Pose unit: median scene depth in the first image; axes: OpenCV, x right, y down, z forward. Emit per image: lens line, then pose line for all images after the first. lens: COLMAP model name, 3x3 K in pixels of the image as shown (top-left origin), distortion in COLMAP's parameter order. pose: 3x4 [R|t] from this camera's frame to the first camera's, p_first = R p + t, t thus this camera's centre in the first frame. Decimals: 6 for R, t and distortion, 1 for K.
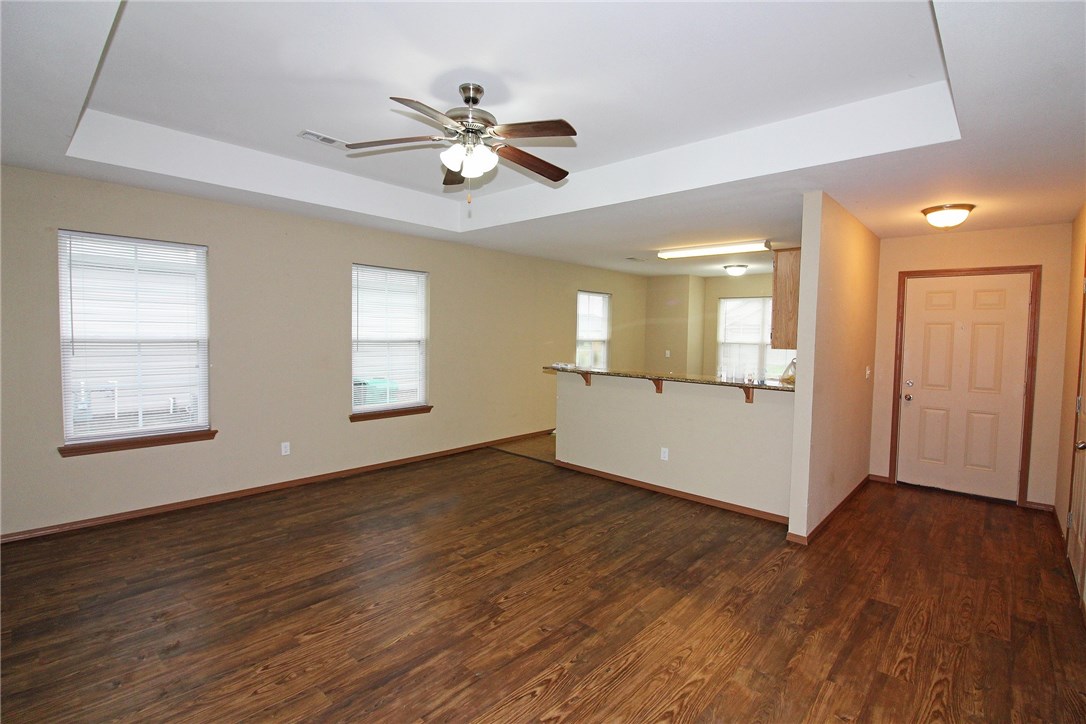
lens RADIAL K [[500.9, 0, 544.6], [0, 500.9, 356.5], [0, 0, 1]] dist [-0.004031, -0.010073]
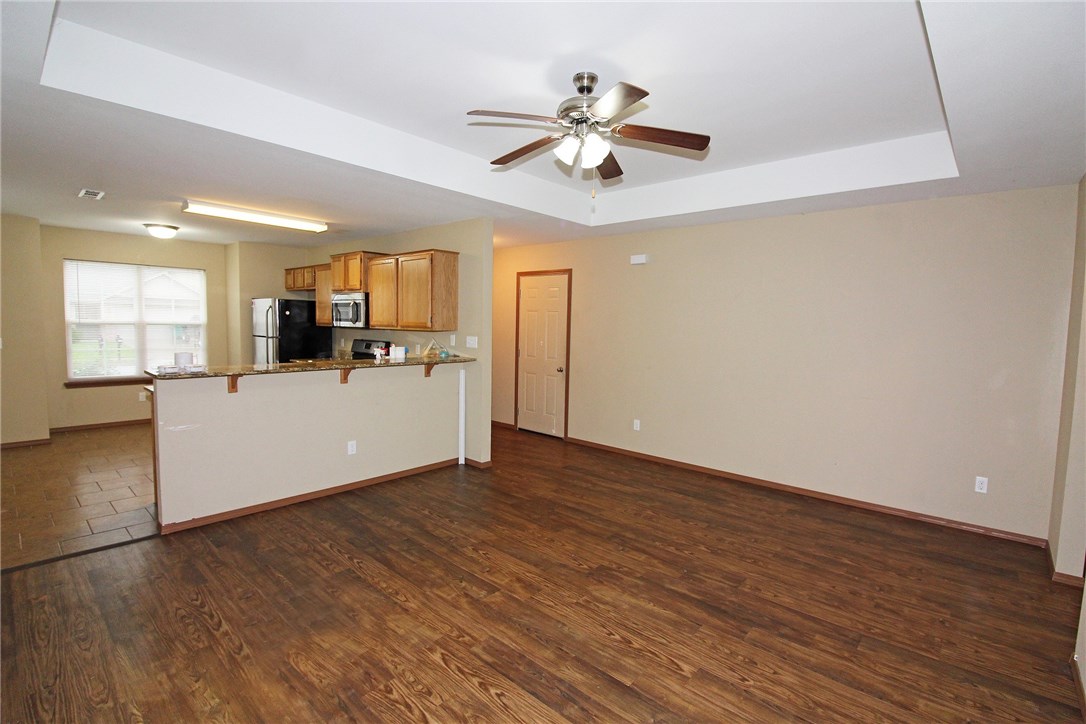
lens RADIAL K [[500.9, 0, 557.0], [0, 500.9, 358.6], [0, 0, 1]] dist [-0.004031, -0.010073]
pose [[-0.022399, -0.092156, 0.995493, -1.095069], [0.027998, 0.995294, 0.092768, -0.073190], [-0.999357, 0.029950, -0.019713, 1.021353]]
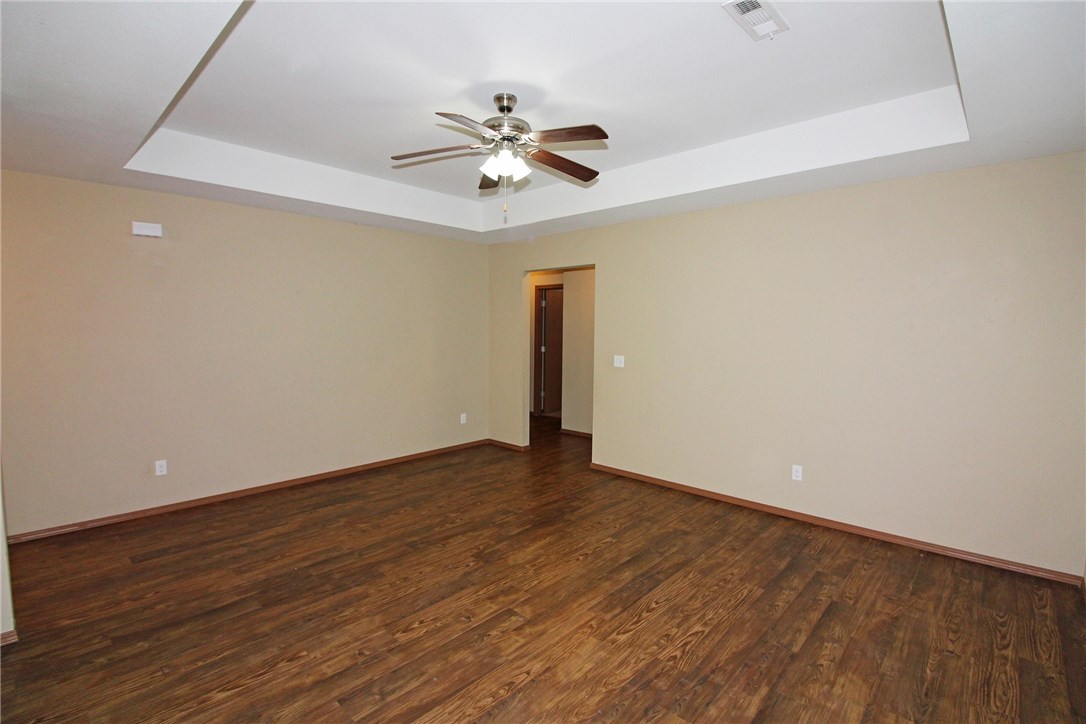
lens RADIAL K [[500.9, 0, 541.8], [0, 500.9, 363.4], [0, 0, 1]] dist [-0.004031, -0.010073]
pose [[-0.999599, -0.027215, 0.007884, -0.229689], [-0.026031, 0.991968, 0.123778, -0.103284], [-0.011189, 0.123523, -0.992279, 1.975852]]
